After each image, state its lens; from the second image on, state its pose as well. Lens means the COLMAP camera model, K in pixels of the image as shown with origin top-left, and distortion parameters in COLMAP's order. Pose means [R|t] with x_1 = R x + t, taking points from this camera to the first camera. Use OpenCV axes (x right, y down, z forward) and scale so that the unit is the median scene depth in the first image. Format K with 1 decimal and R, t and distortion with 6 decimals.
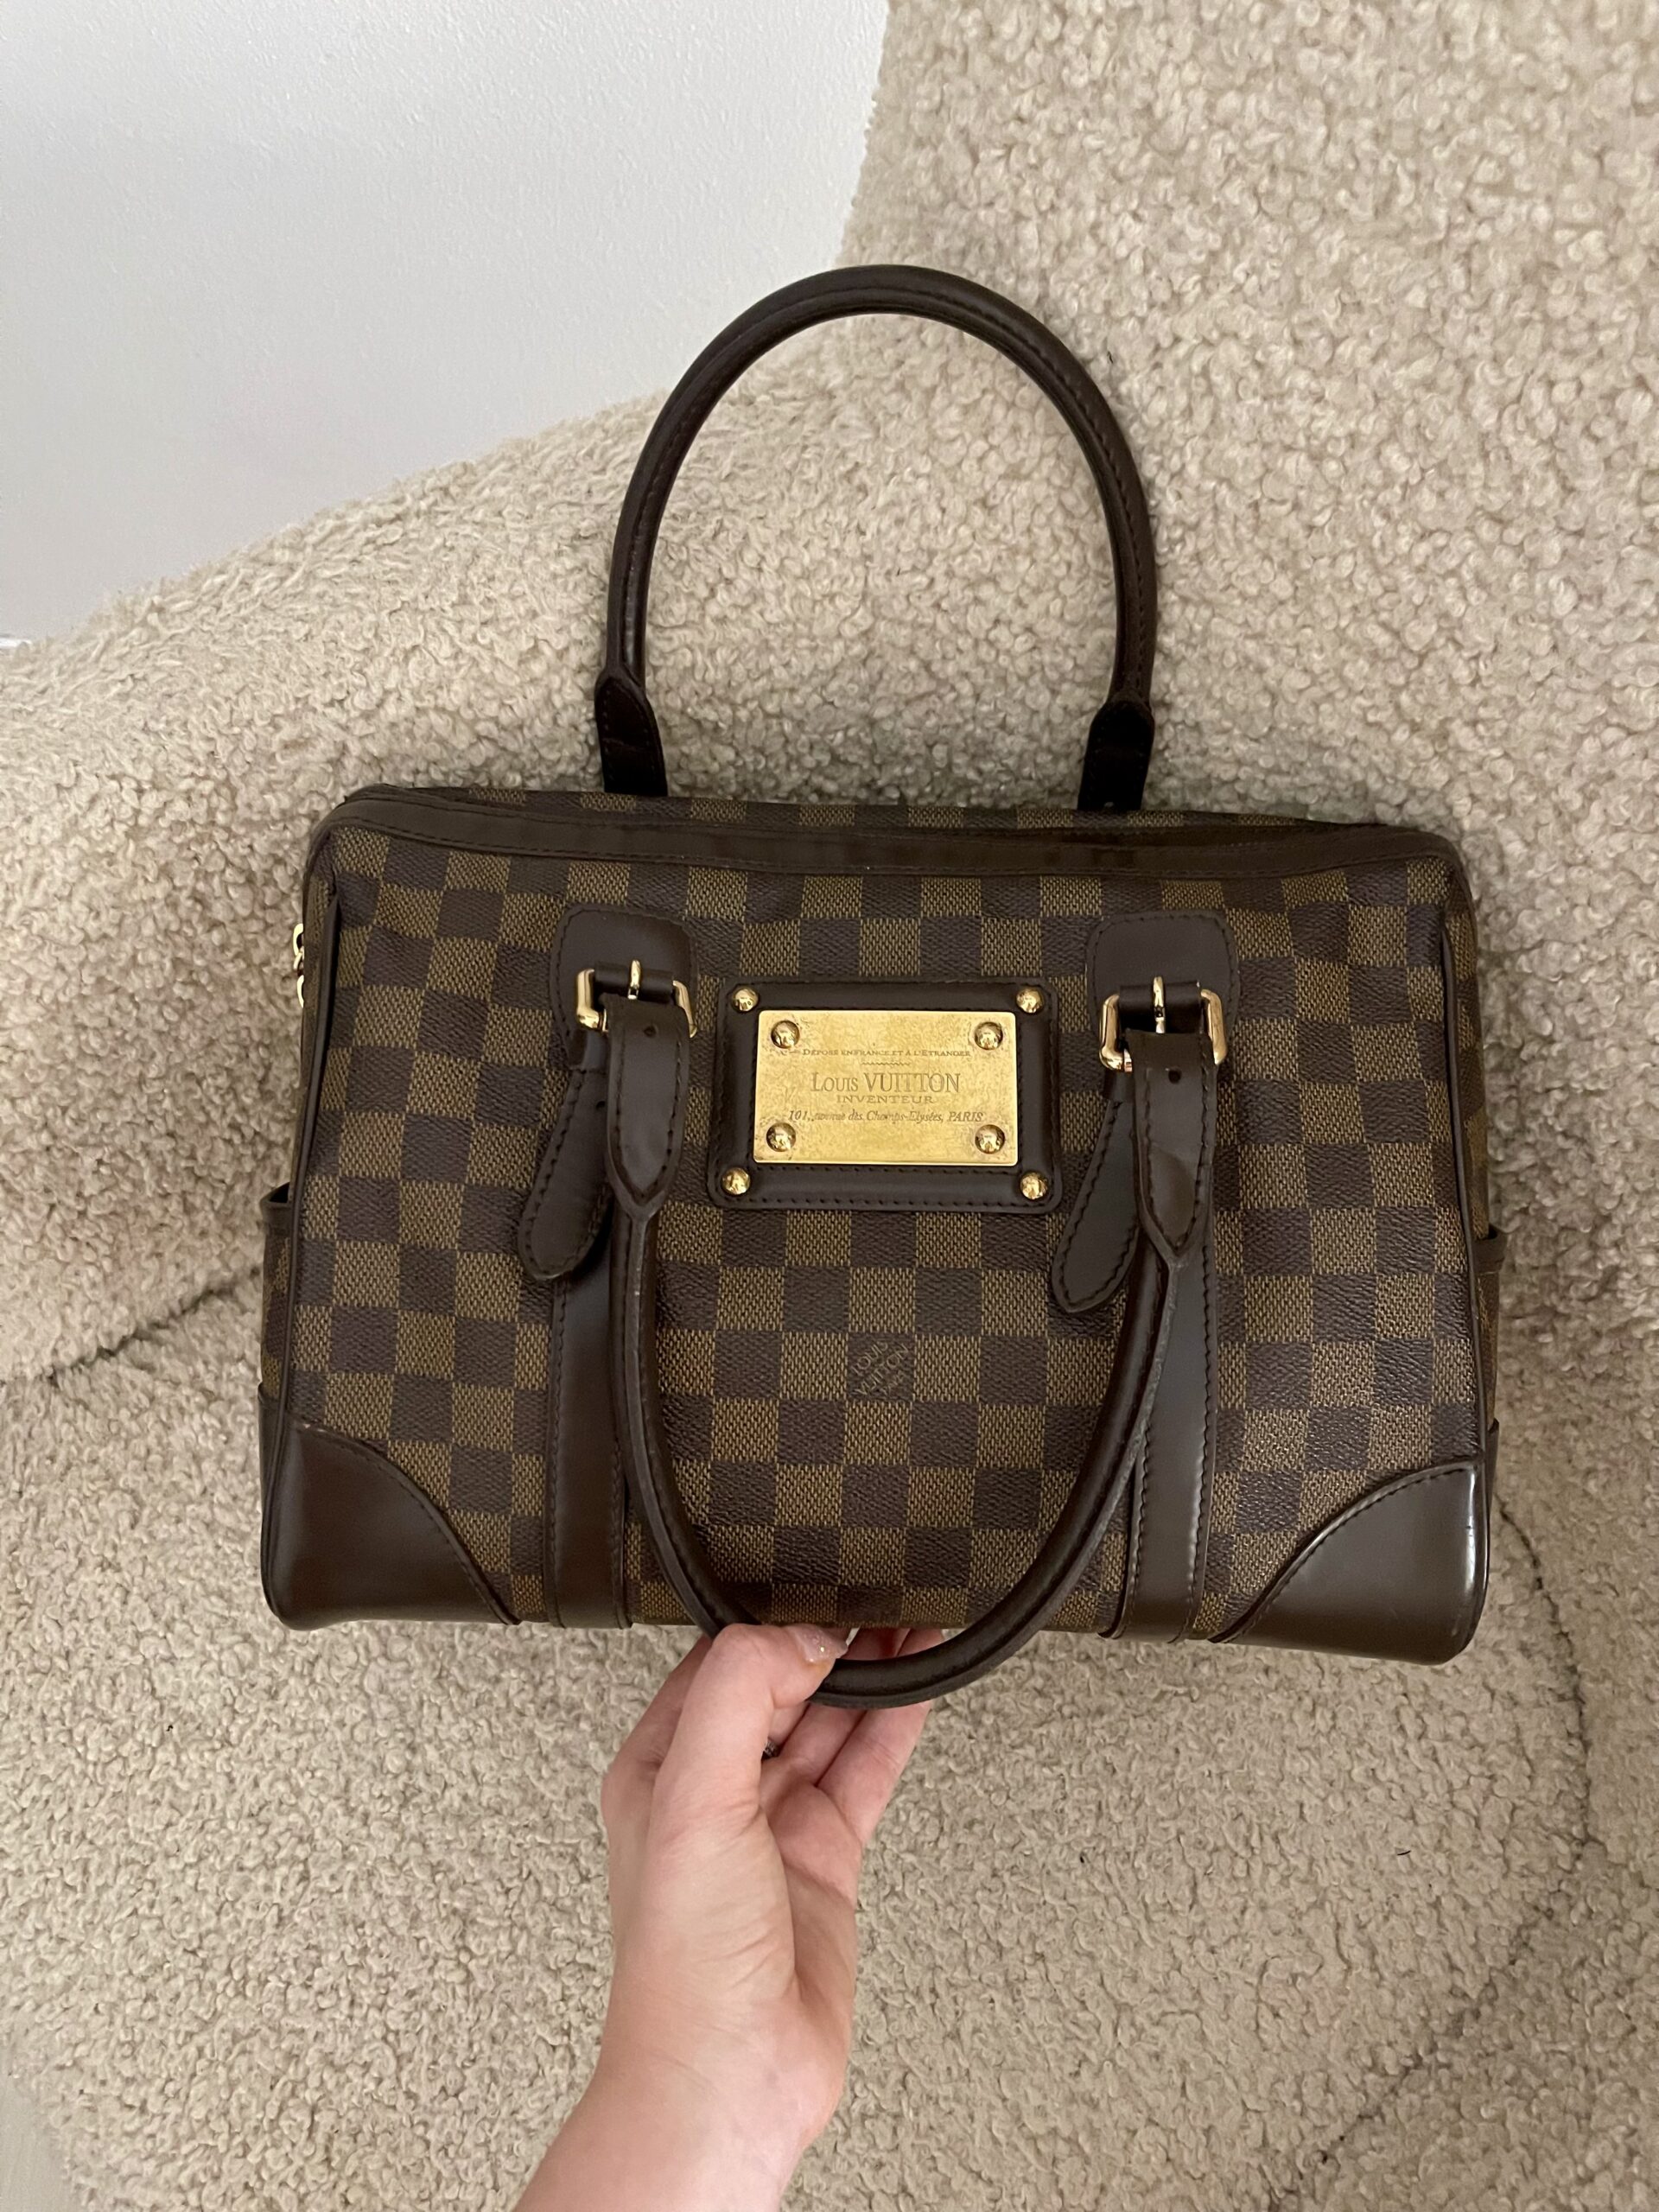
lens RADIAL K [[1735.1, 0, 835.1], [0, 1735.1, 1110.9], [0, 0, 1]] dist [0.033639, -0.048200]
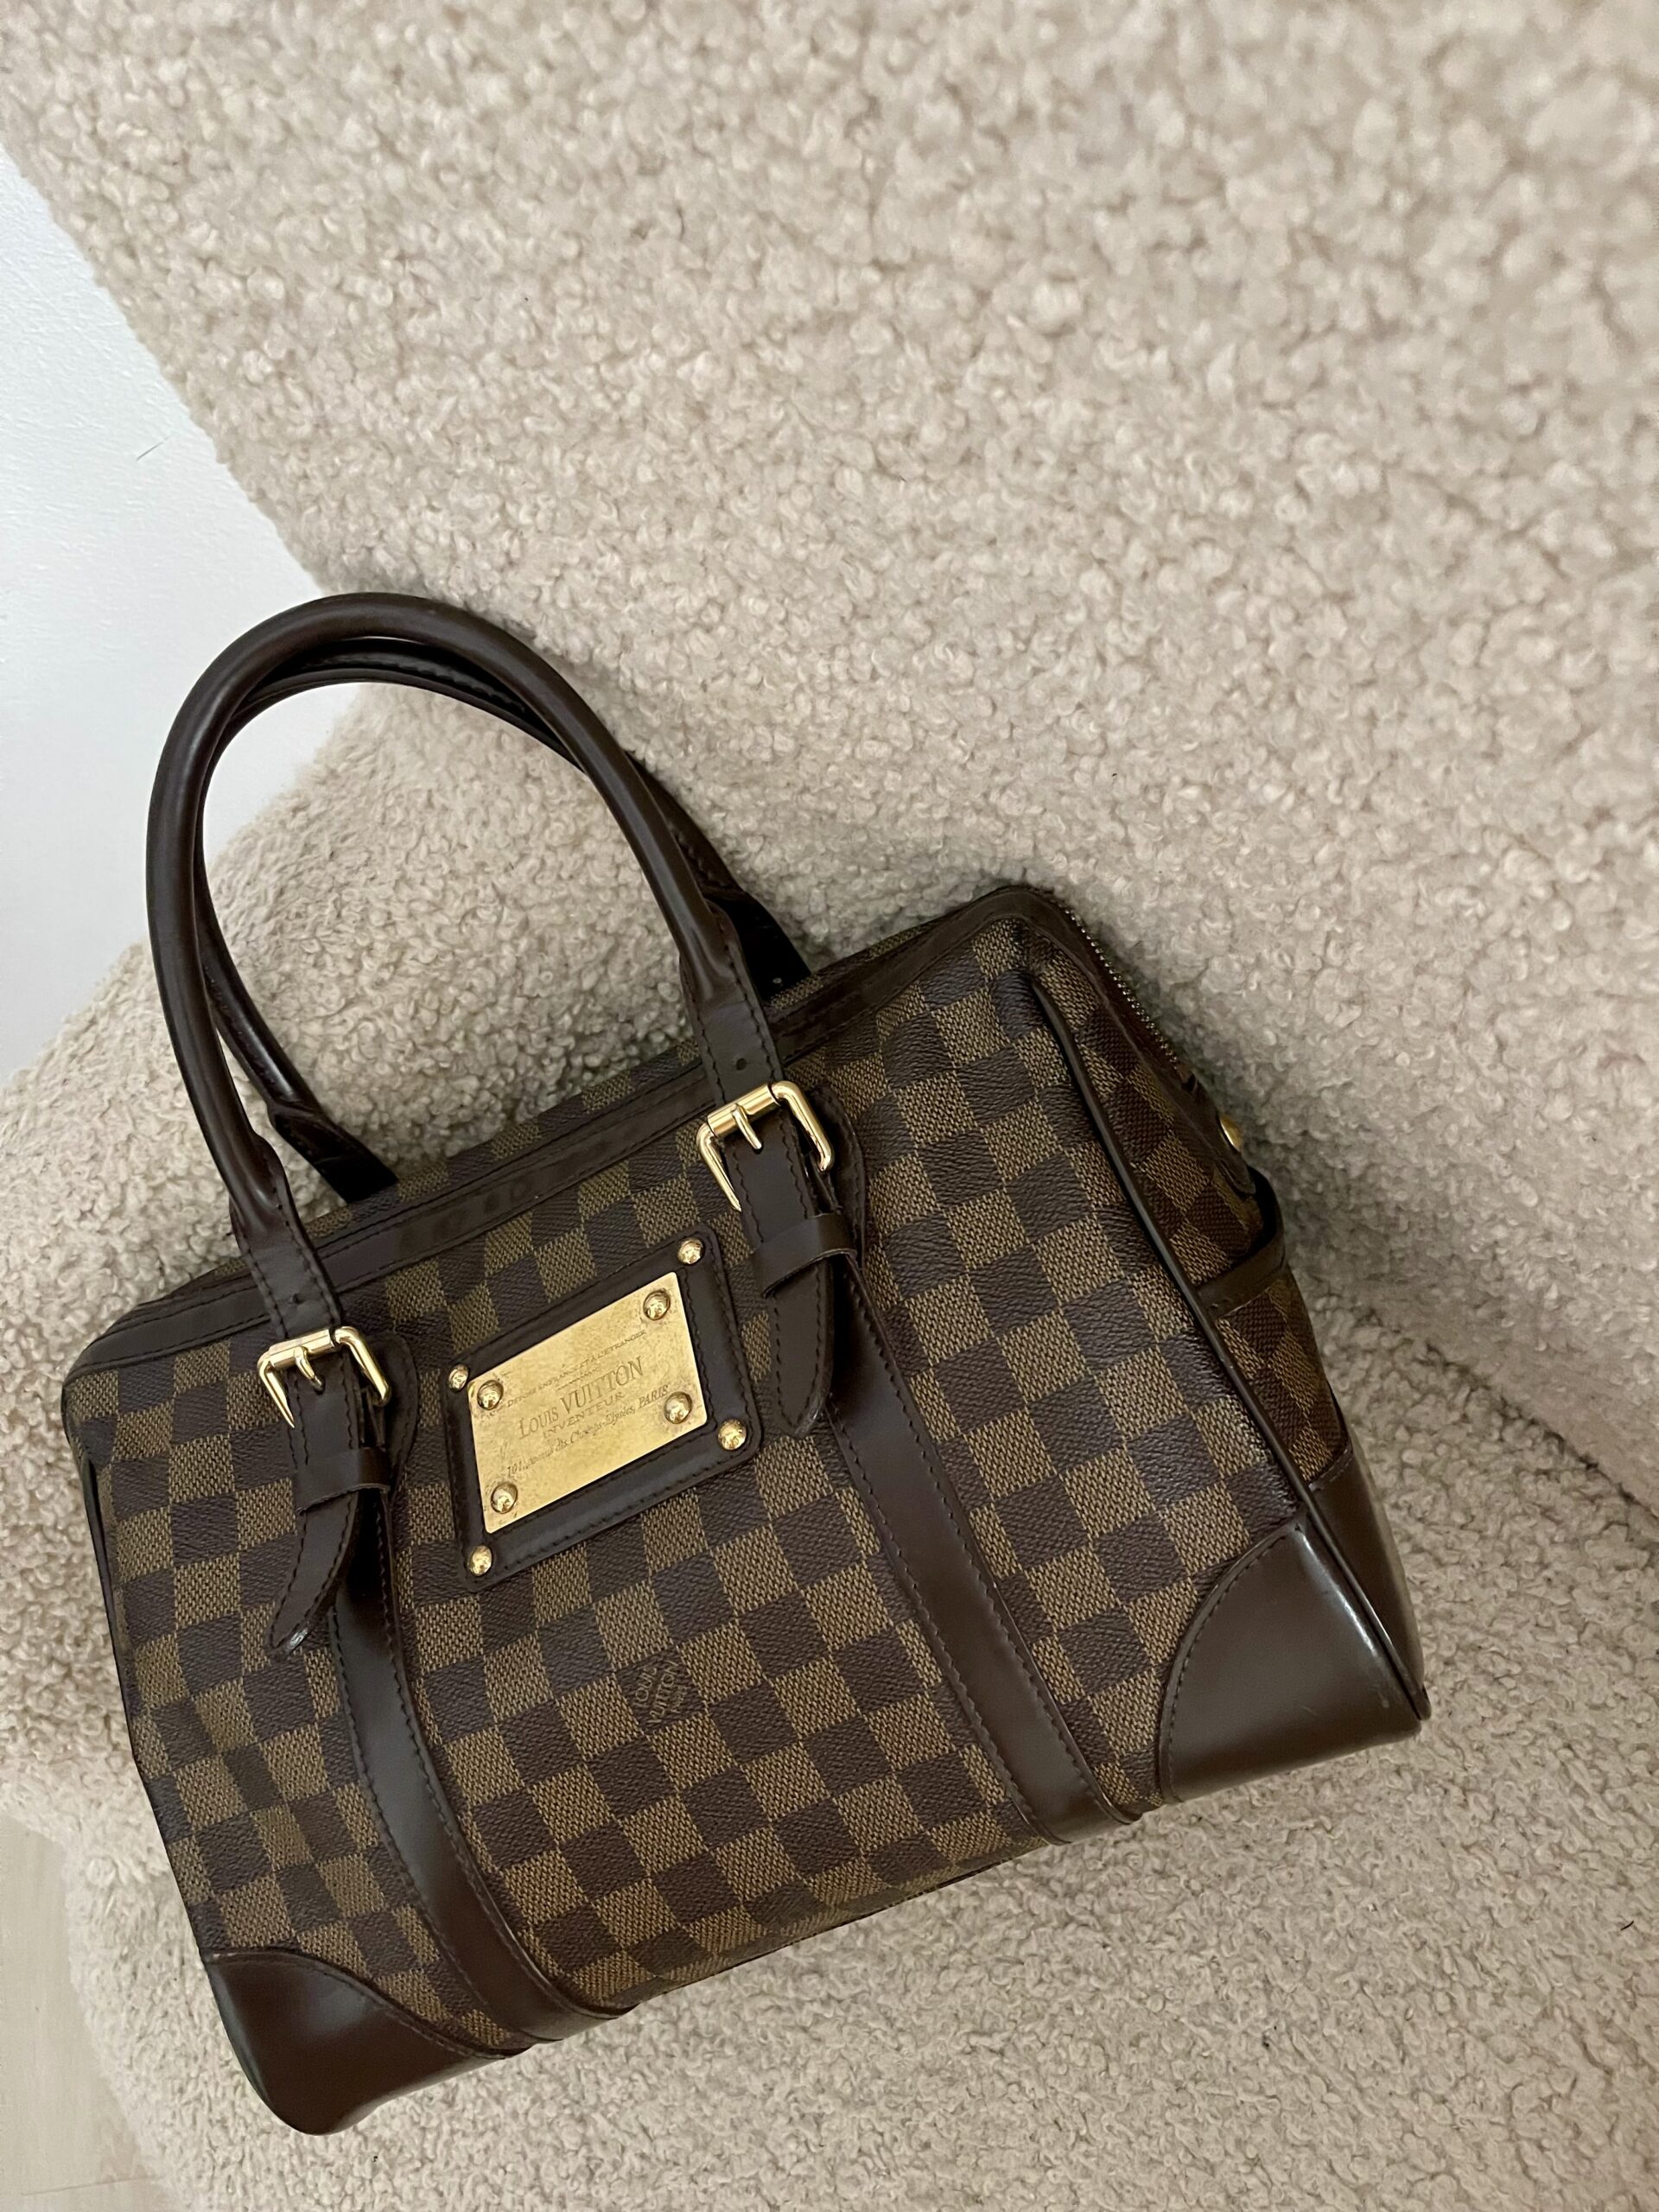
lens RADIAL K [[1735.1, 0, 882.8], [0, 1735.1, 1087.1], [0, 0, 1]] dist [0.033639, -0.048200]
pose [[0.888244, -0.395992, -0.232836, 0.376847], [0.385252, 0.918219, -0.091949, -0.018372], [0.250206, -0.008028, 0.968159, 0.082461]]
